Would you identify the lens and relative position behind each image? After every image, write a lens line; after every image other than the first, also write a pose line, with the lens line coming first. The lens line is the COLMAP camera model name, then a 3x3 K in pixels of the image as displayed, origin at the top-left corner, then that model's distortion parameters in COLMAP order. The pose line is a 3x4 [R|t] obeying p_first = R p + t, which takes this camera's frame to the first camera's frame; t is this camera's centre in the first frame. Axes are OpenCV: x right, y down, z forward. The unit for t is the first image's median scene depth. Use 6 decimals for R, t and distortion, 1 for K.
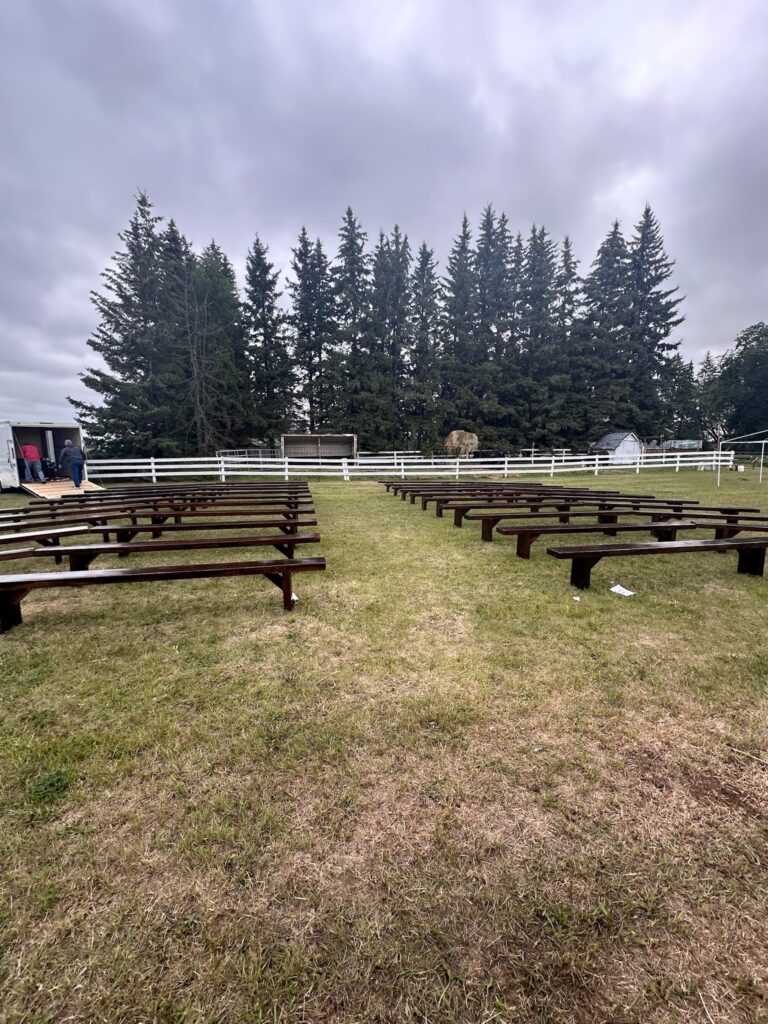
lens RADIAL K [[411.5, 0, 384.0], [0, 411.5, 512.0], [0, 0, 1]] dist [-0.002898, 0.000132]
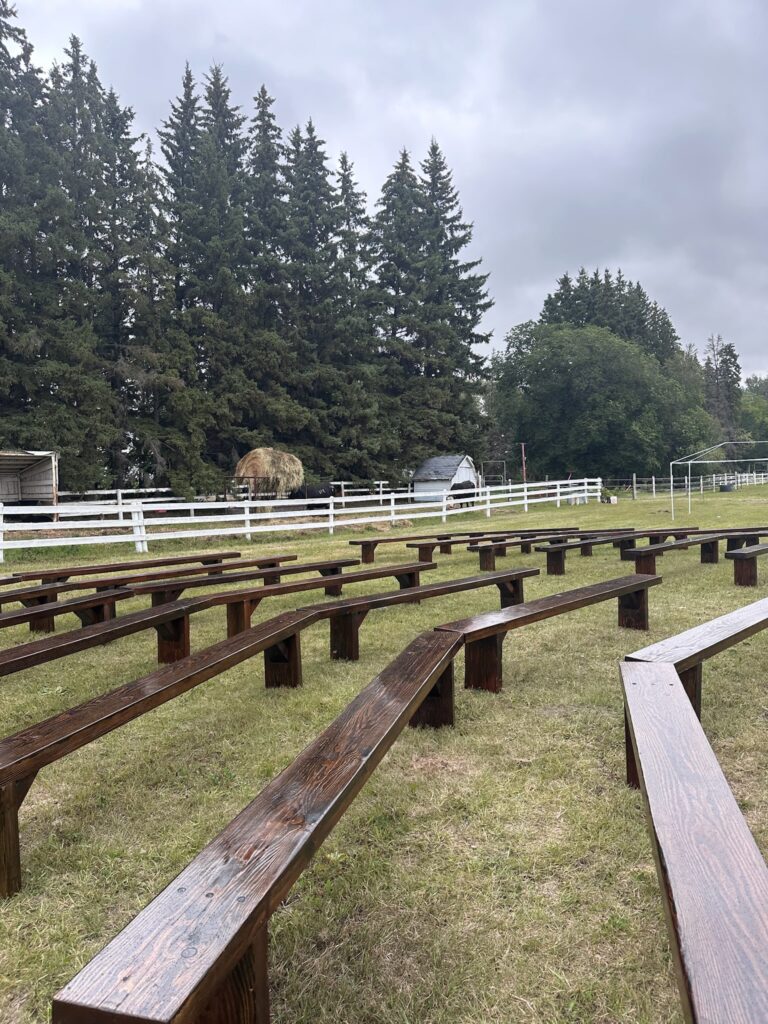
lens RADIAL K [[717.7, 0, 384.0], [0, 717.7, 512.0], [0, 0, 1]] dist [0.145635, -0.235808]
pose [[0.789095, -0.041078, 0.612897, -0.235787], [0.115571, 0.989871, -0.082453, -0.016208], [-0.603302, 0.135896, 0.785849, 0.148067]]
